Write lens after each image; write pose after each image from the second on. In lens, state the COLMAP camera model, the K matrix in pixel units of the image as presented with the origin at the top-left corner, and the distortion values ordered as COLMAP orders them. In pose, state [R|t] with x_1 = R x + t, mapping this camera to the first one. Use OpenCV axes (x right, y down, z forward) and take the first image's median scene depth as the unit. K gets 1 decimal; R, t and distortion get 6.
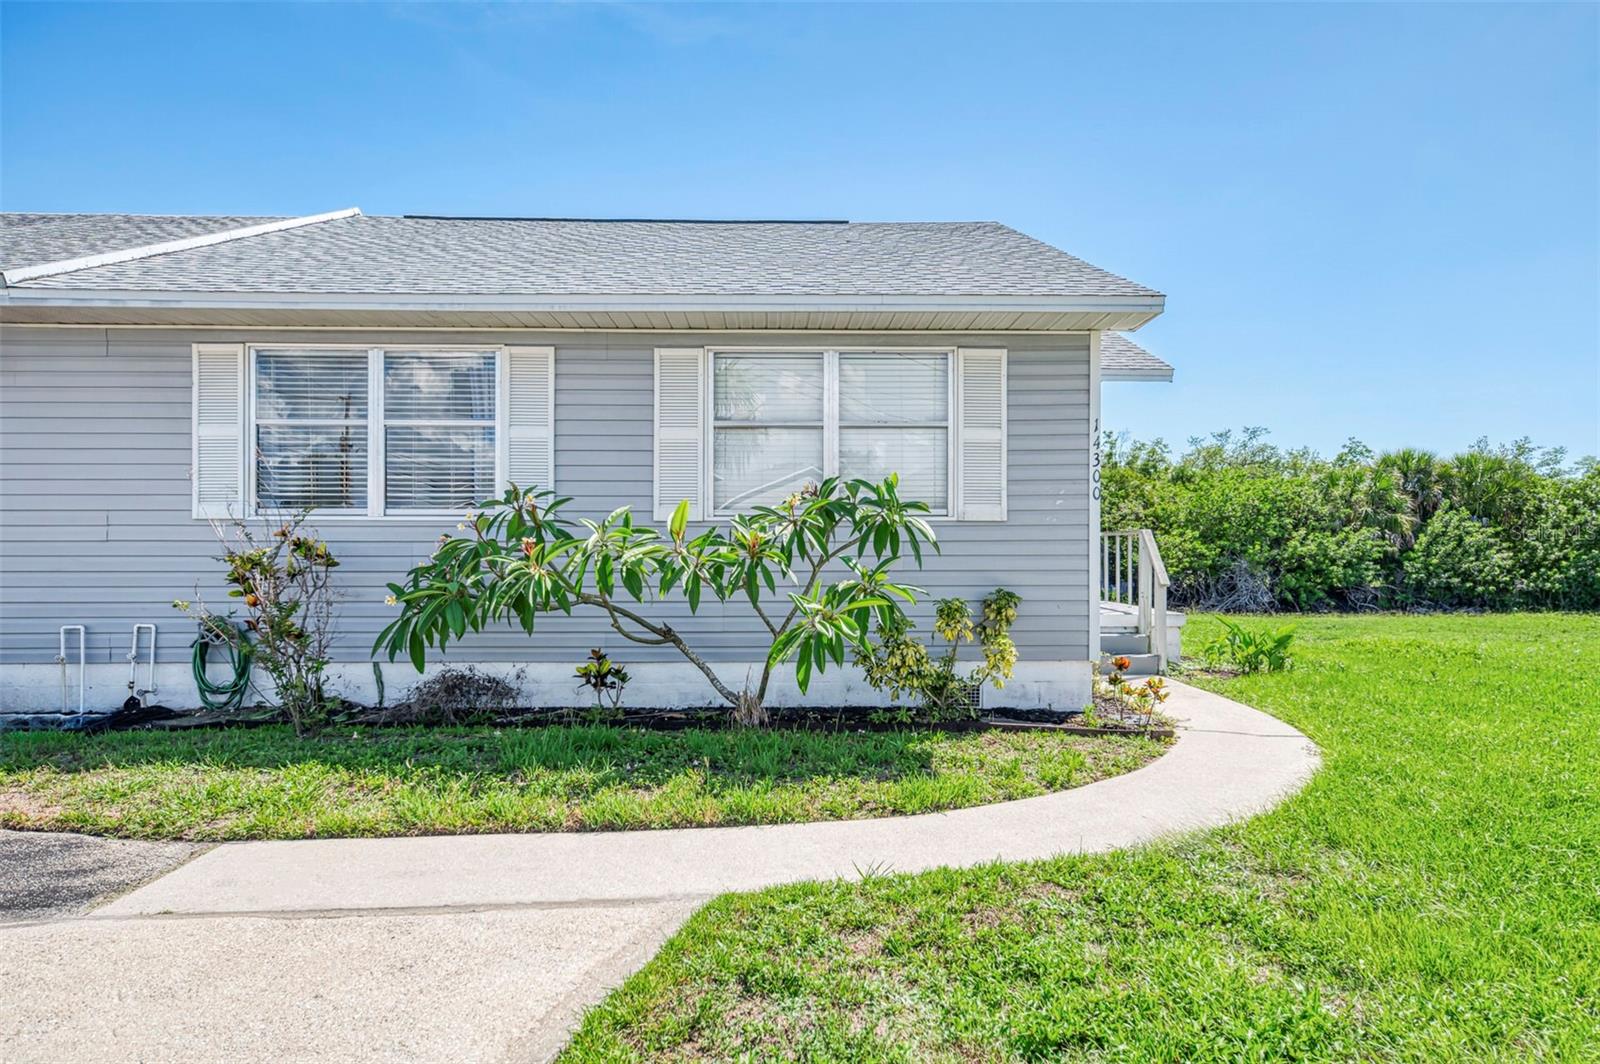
lens RADIAL K [[1017.2, 0, 800.0], [0, 1017.2, 532.0], [0, 0, 1]] dist [0.021033, 0.000492]
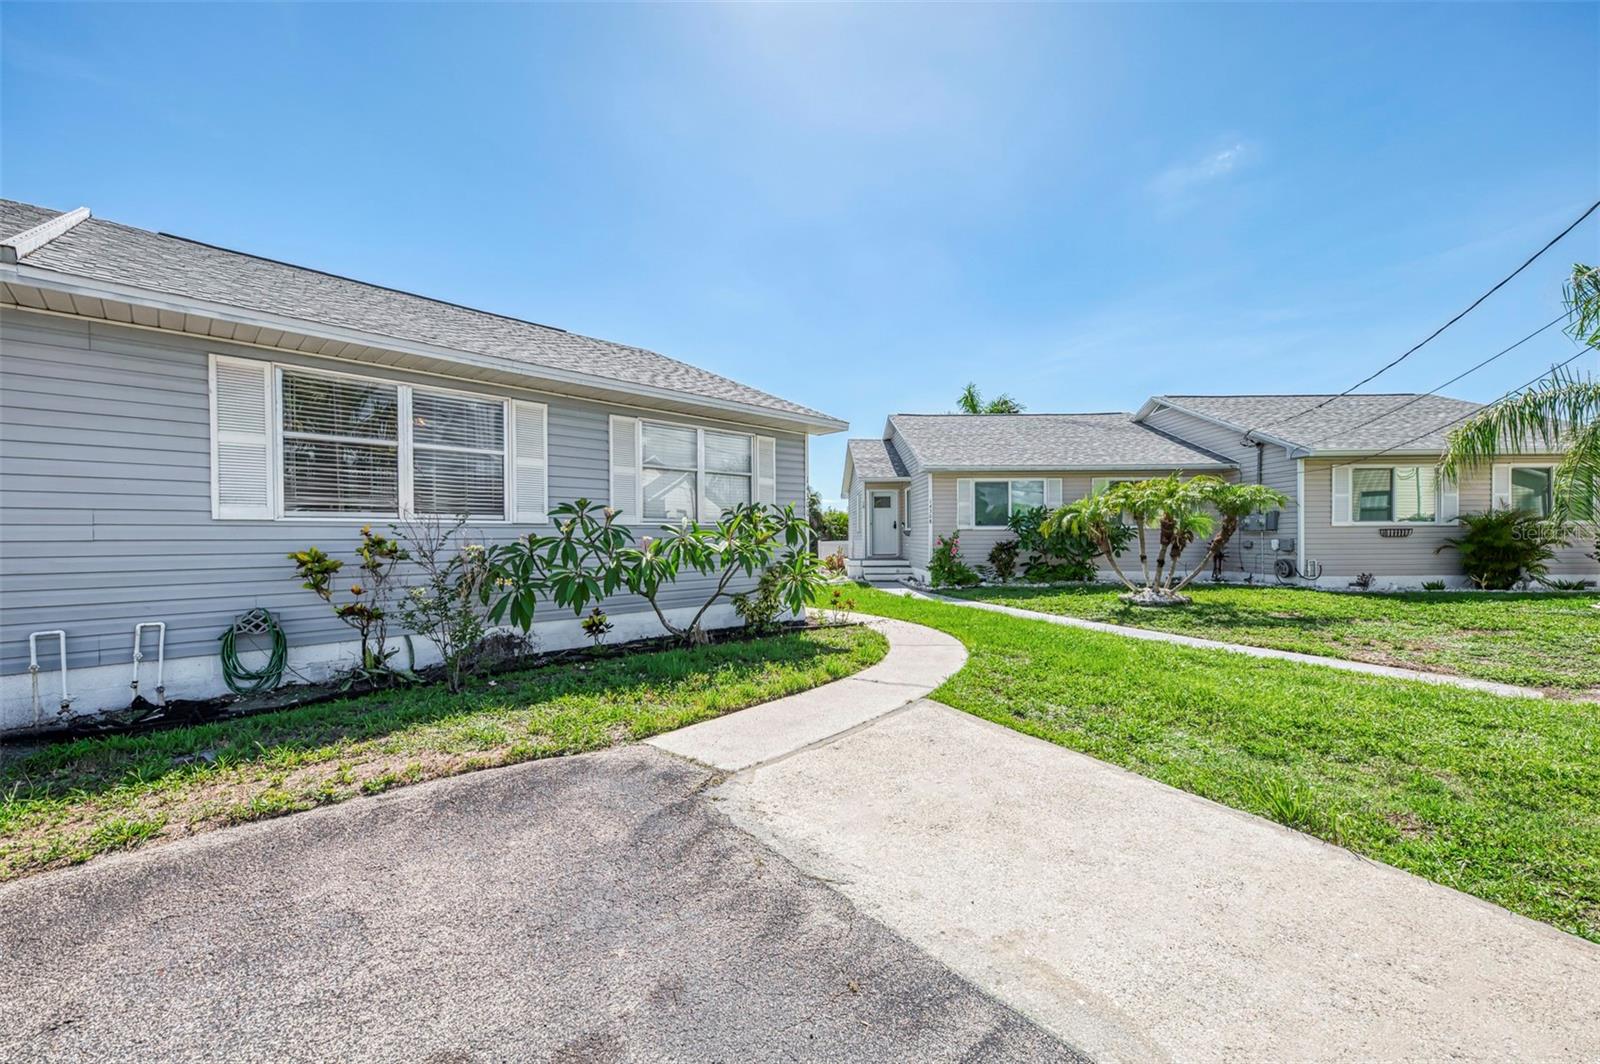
lens RADIAL K [[624.2, 0, 797.9], [0, 624.2, 536.4], [0, 0, 1]] dist [0.019915, -0.007108]
pose [[0.719774, -0.004962, 0.694190, -0.609932], [-0.004784, 0.999915, 0.012108, -0.006036], [-0.694192, -0.012036, 0.719690, 0.107204]]
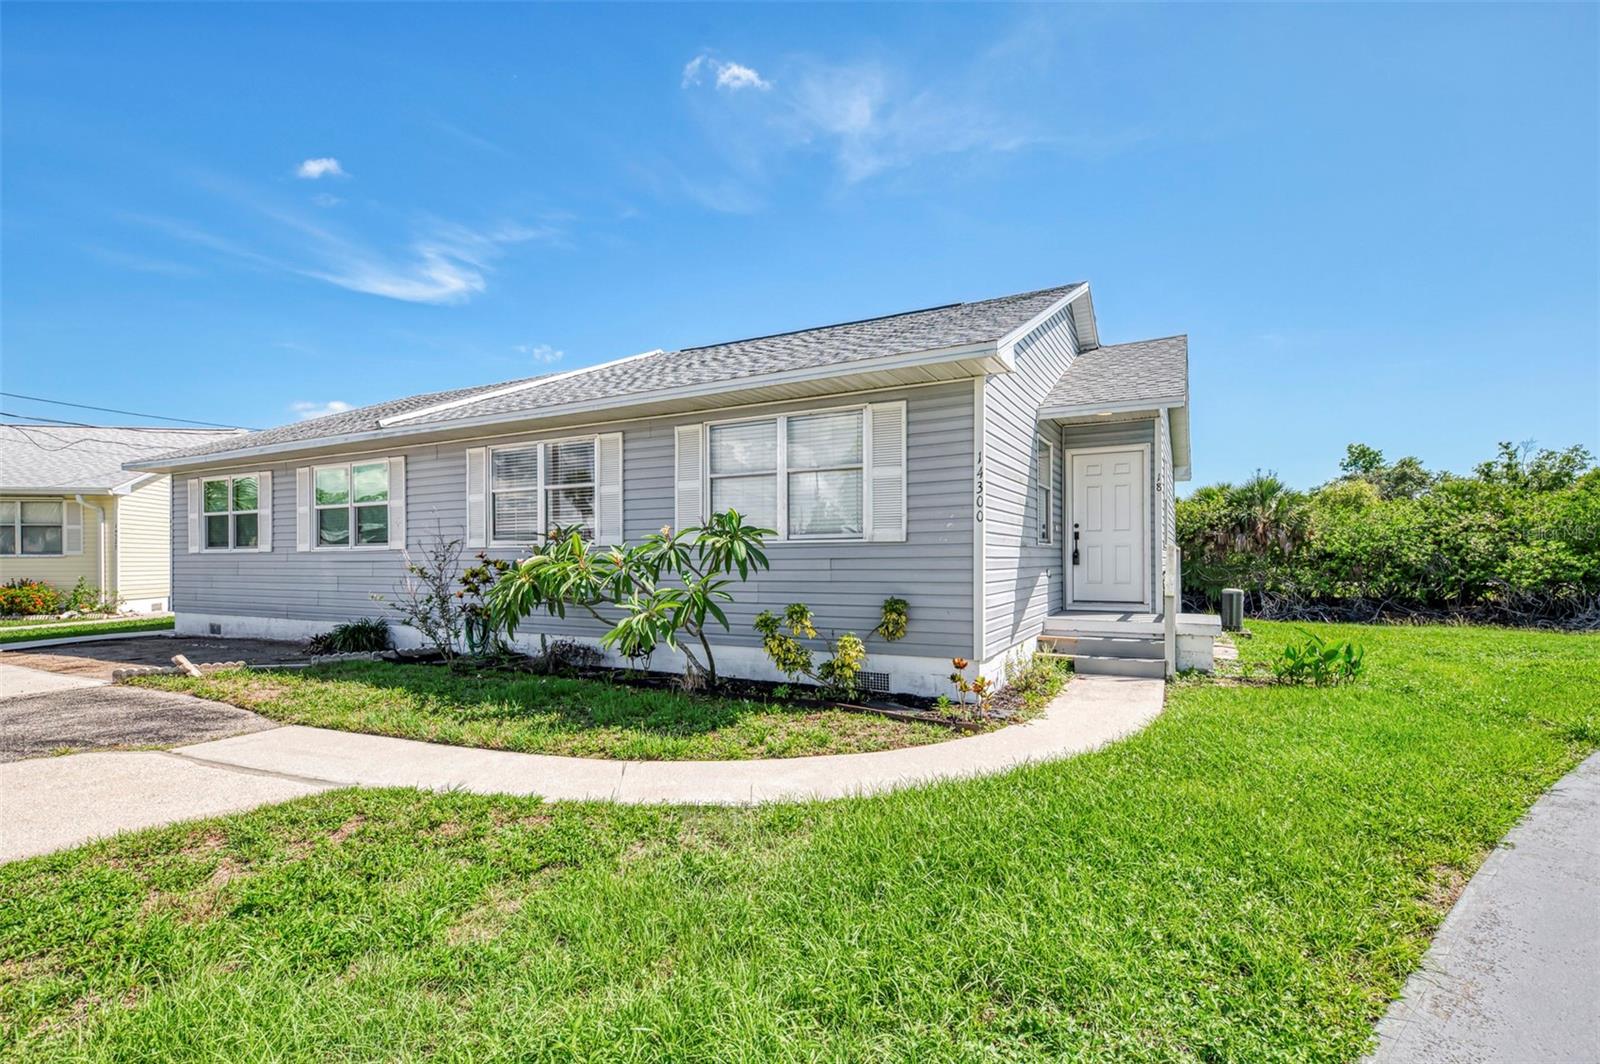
lens RADIAL K [[735.0, 0, 798.5], [0, 735.0, 562.4], [0, 0, 1]] dist [0.019290, 0.000296]
pose [[0.870515, -0.002238, -0.492136, 0.534848], [0.011303, 0.999817, 0.015447, -0.000827], [0.492011, -0.019009, 0.870381, 0.169962]]
